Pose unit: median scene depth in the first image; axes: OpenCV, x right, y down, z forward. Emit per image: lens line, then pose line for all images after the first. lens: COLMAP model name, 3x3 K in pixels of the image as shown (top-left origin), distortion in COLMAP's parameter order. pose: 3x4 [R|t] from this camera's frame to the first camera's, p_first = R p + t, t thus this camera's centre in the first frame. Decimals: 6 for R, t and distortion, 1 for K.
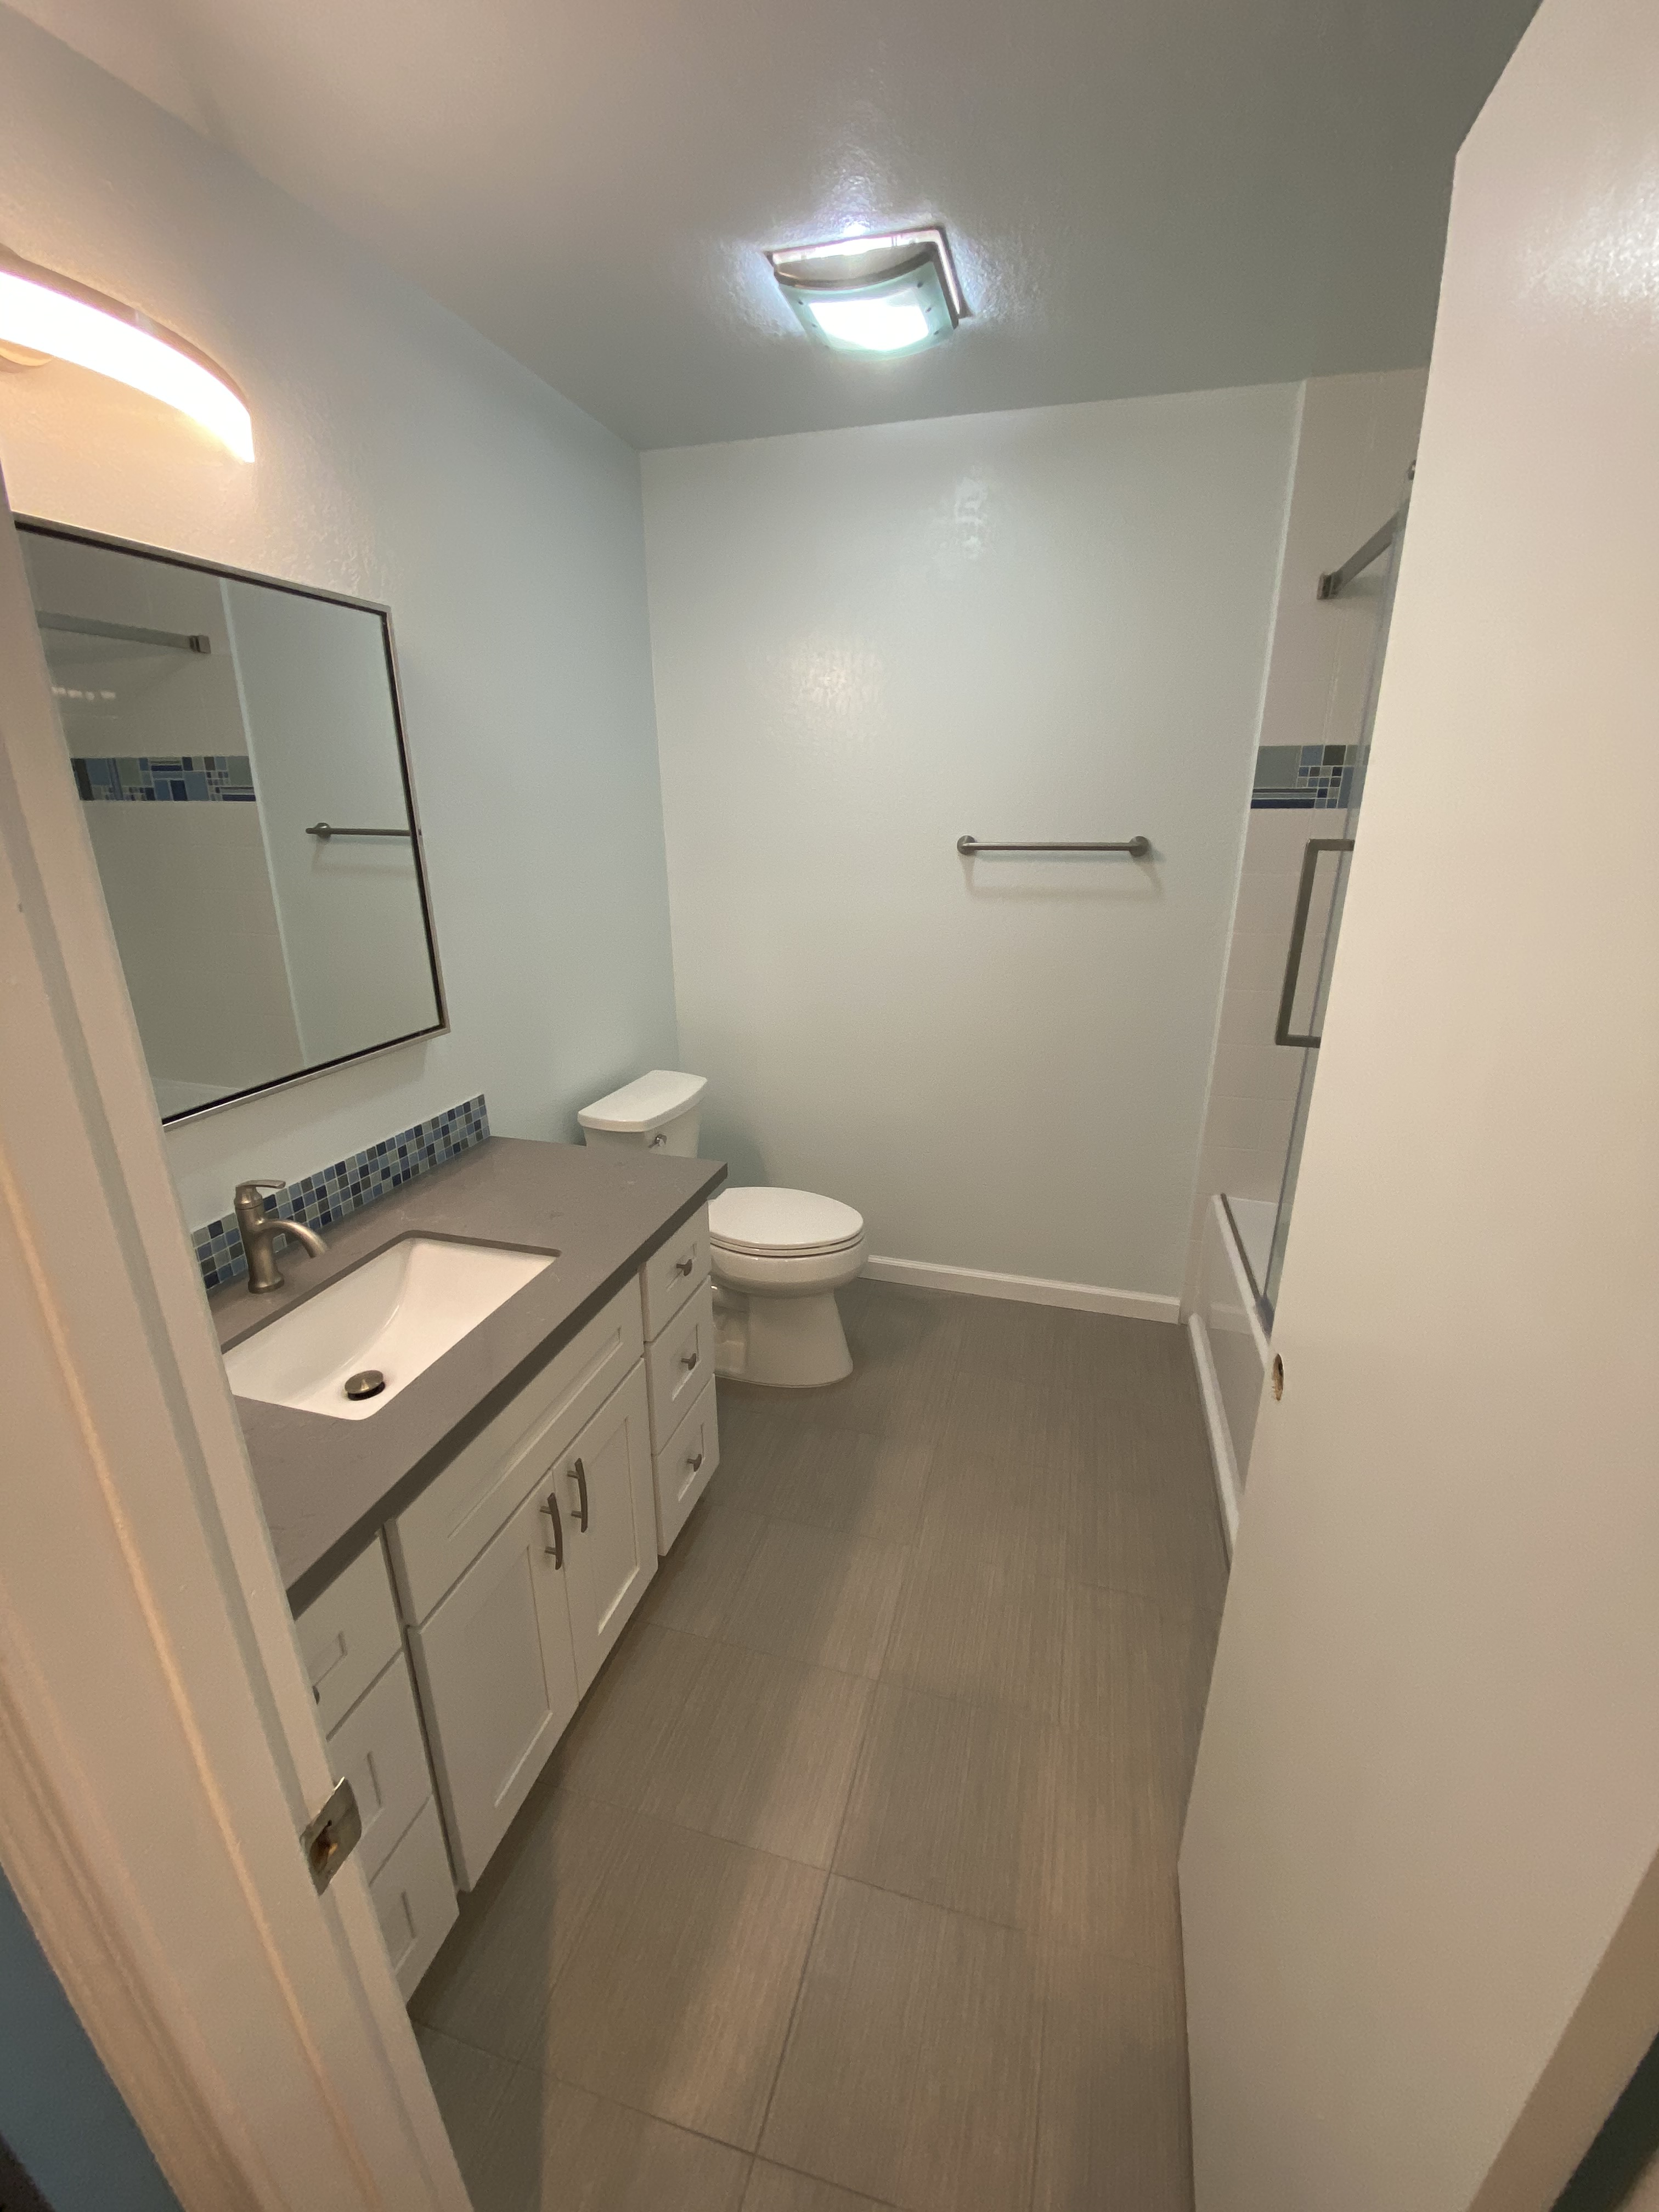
lens RADIAL K [[871.8, 0, 837.6], [0, 871.8, 1110.6], [0, 0, 1]] dist [0.029507, 0.000022]
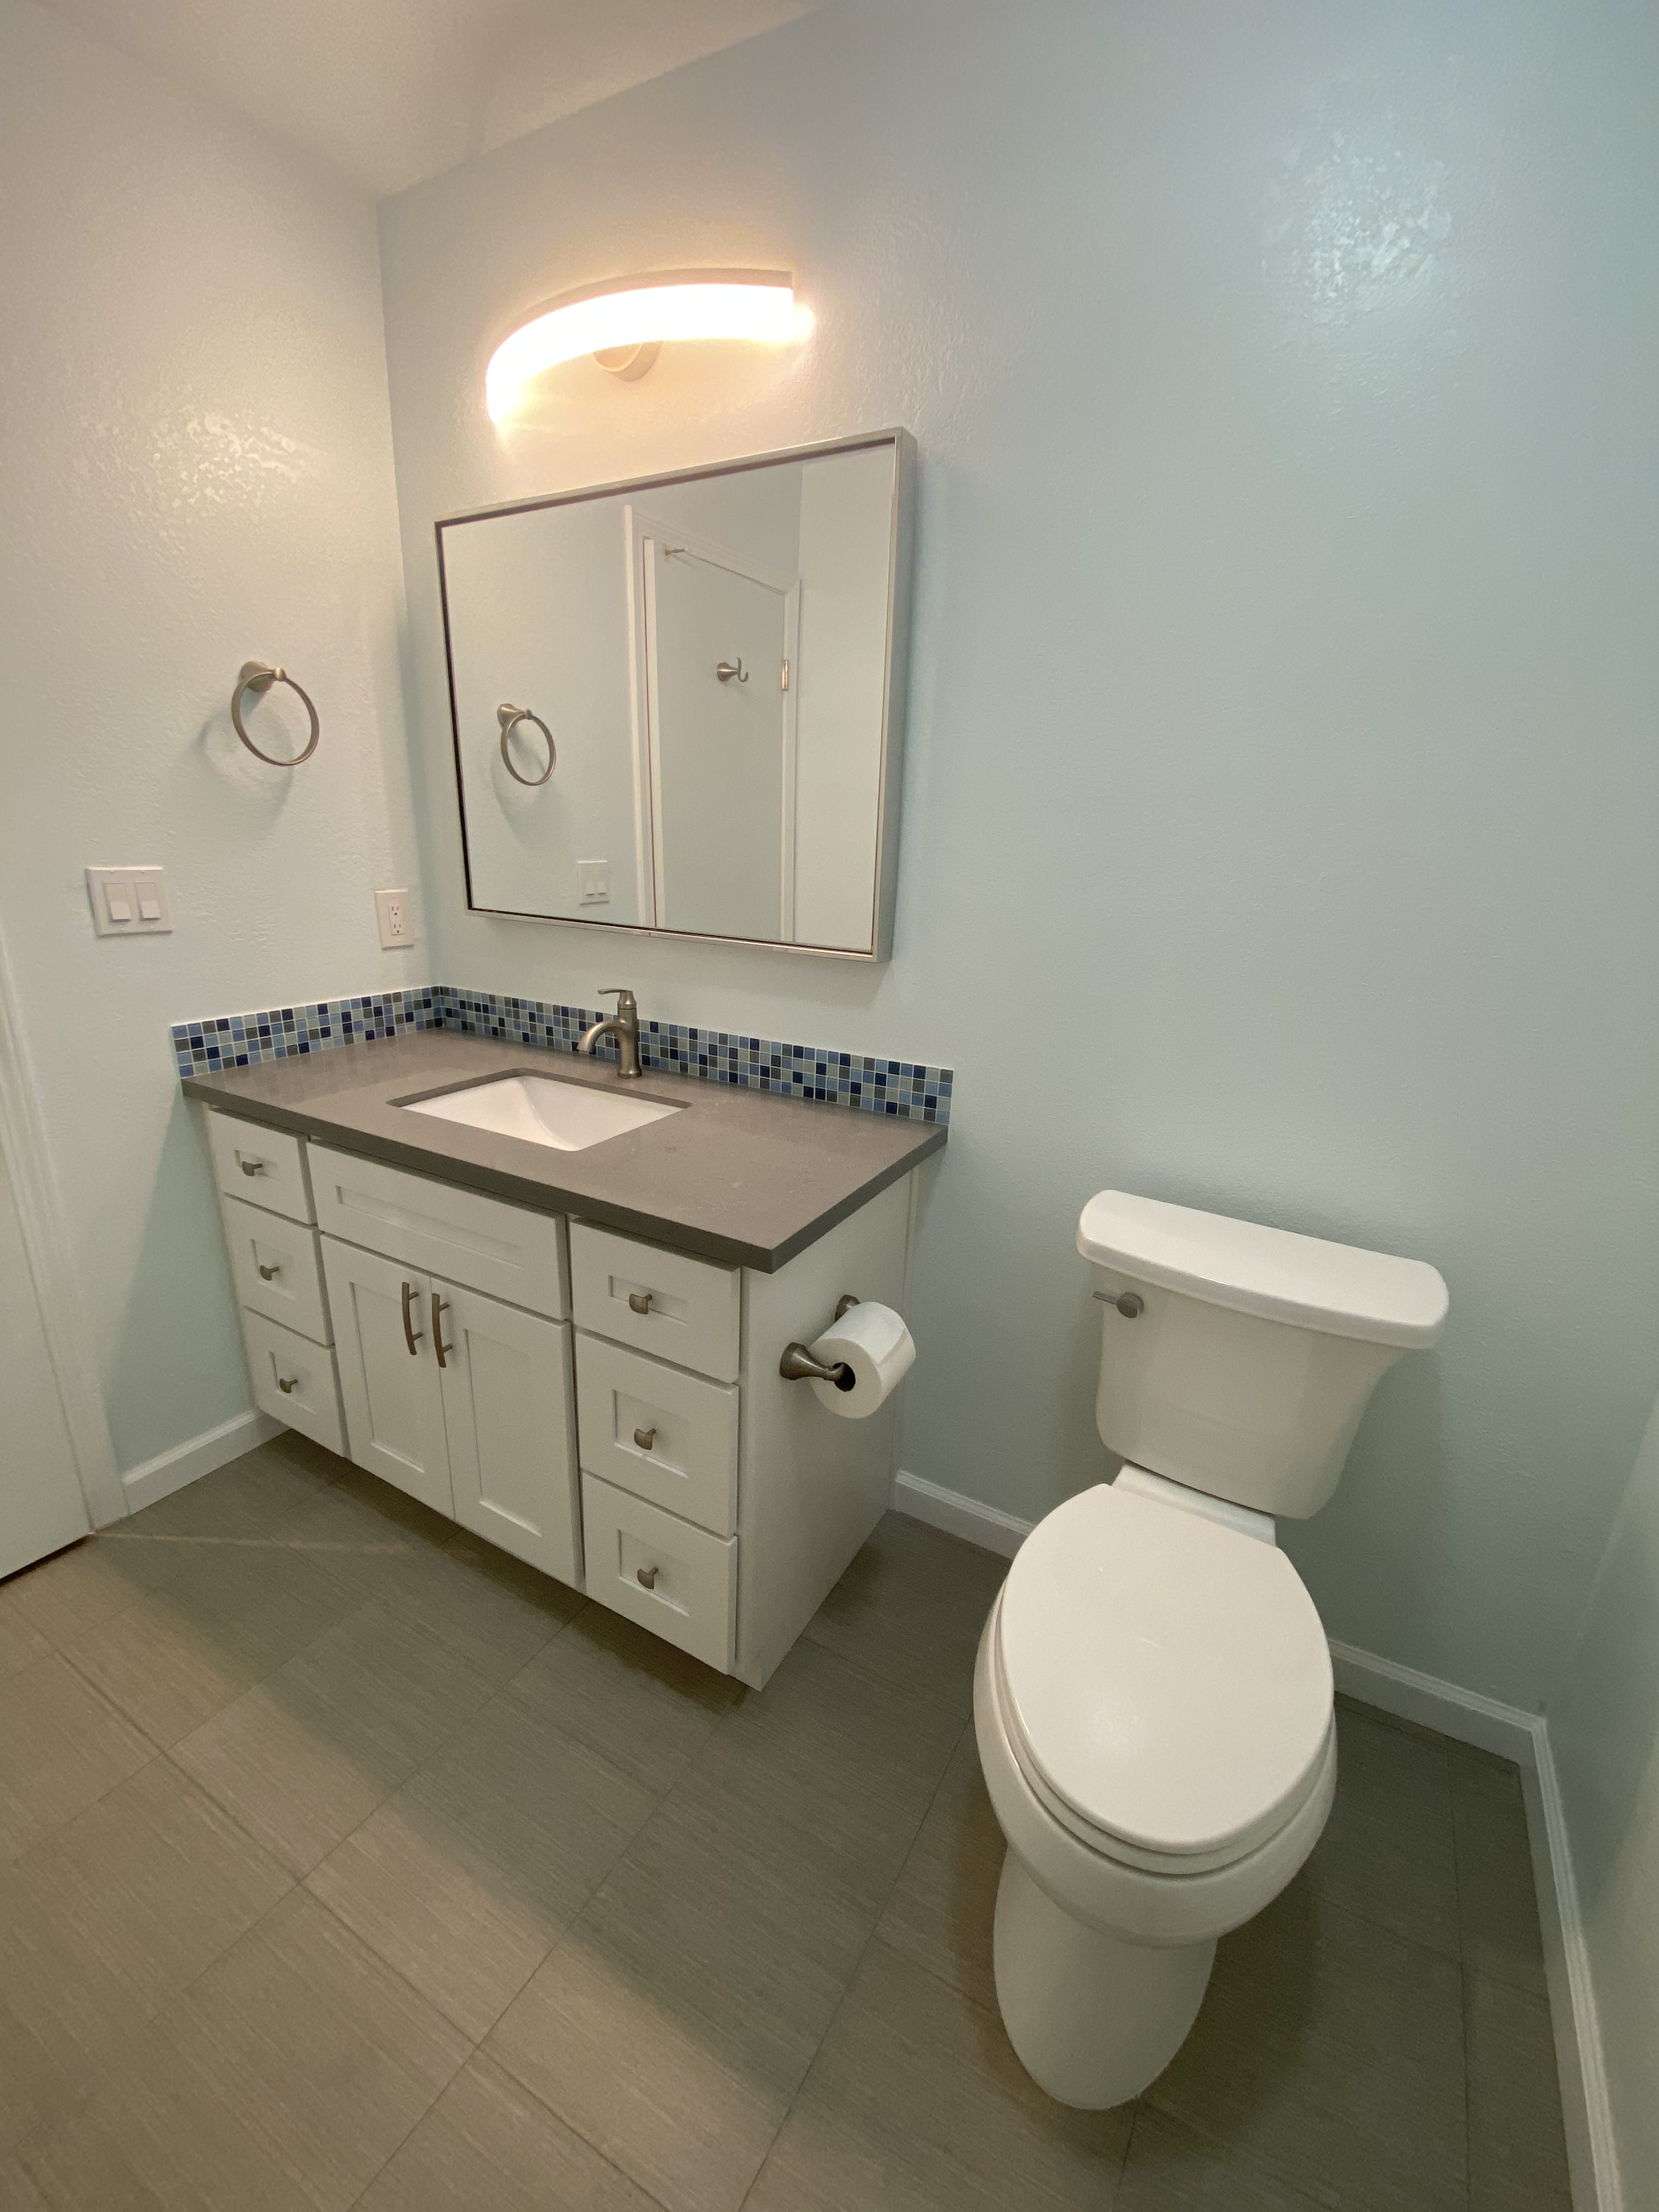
lens RADIAL K [[871.8, 0, 834.0], [0, 871.8, 1105.3], [0, 0, 1]] dist [0.029507, 0.000022]
pose [[-0.231566, 0.276004, -0.932845, 0.387290], [-0.358448, 0.867234, 0.345571, -0.247418], [0.904374, 0.414399, -0.101889, 1.114291]]
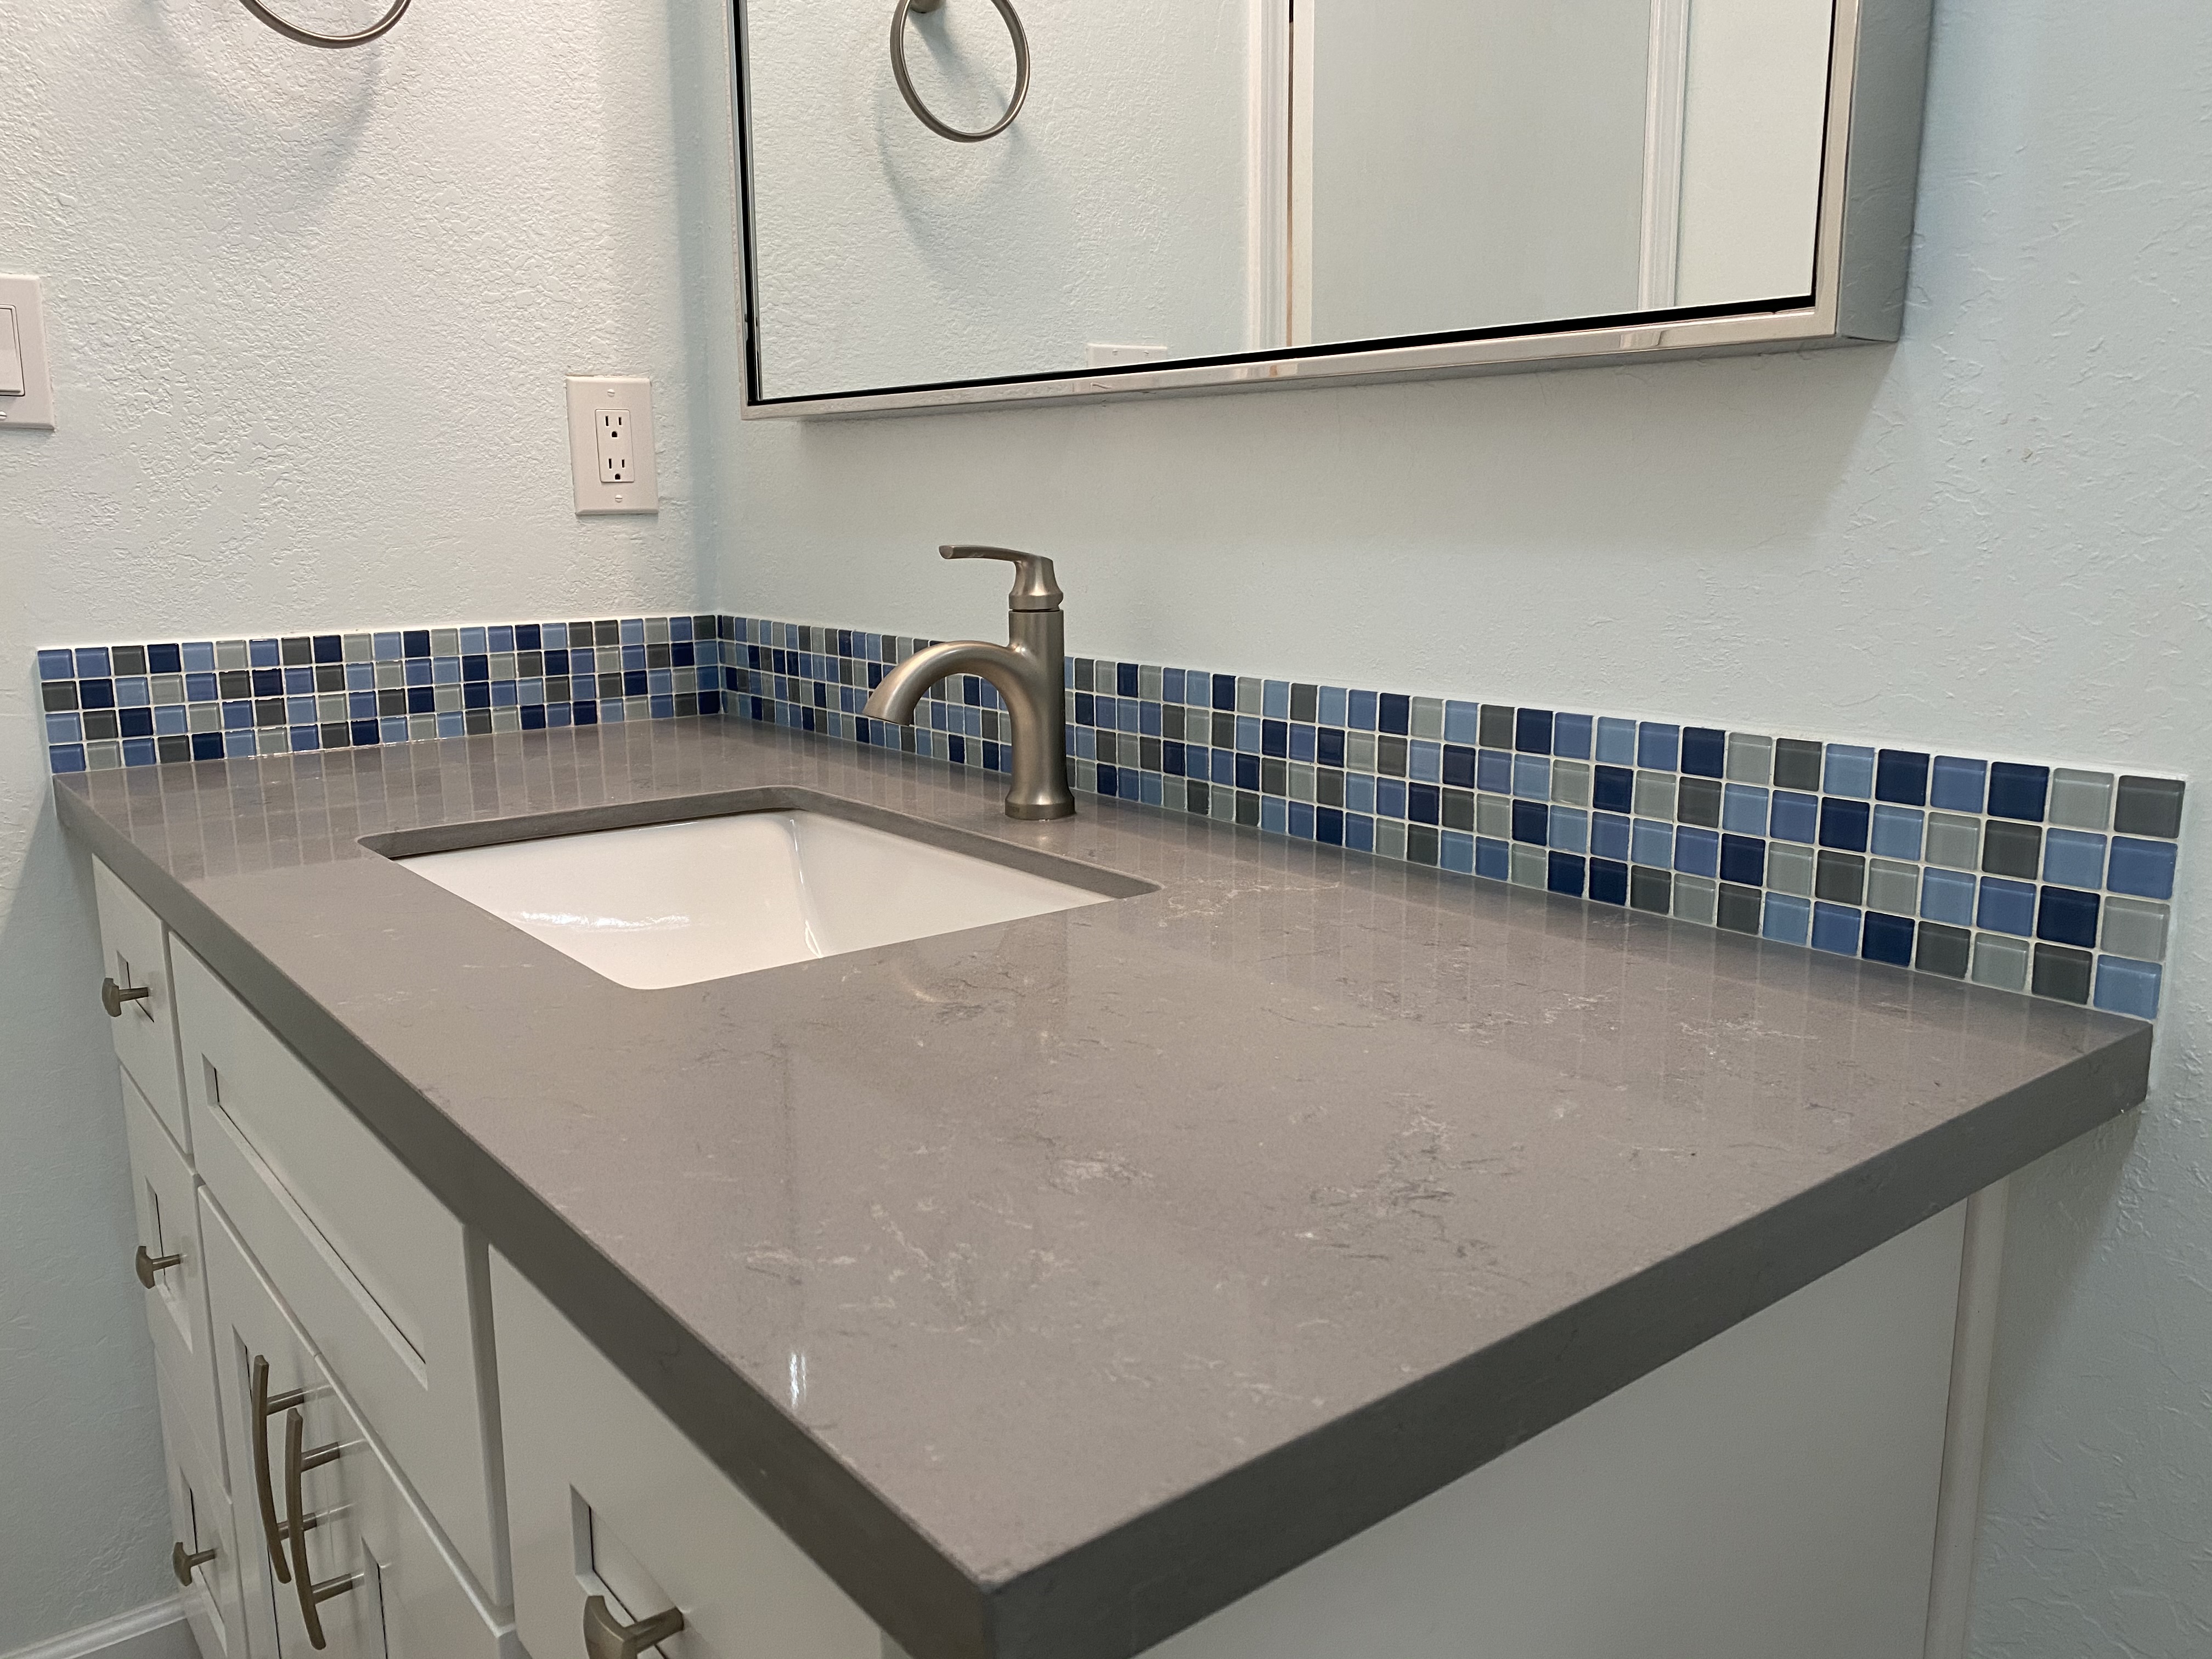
lens RADIAL K [[1680.2, 0, 1104.7], [0, 1680.2, 824.0], [0, 0, 1]] dist [0.030076, -0.026665]
pose [[-0.588808, 0.157887, -0.792702, -0.004547], [-0.264270, 0.889229, 0.373408, -0.091311], [0.763850, 0.429353, -0.481861, 1.120788]]
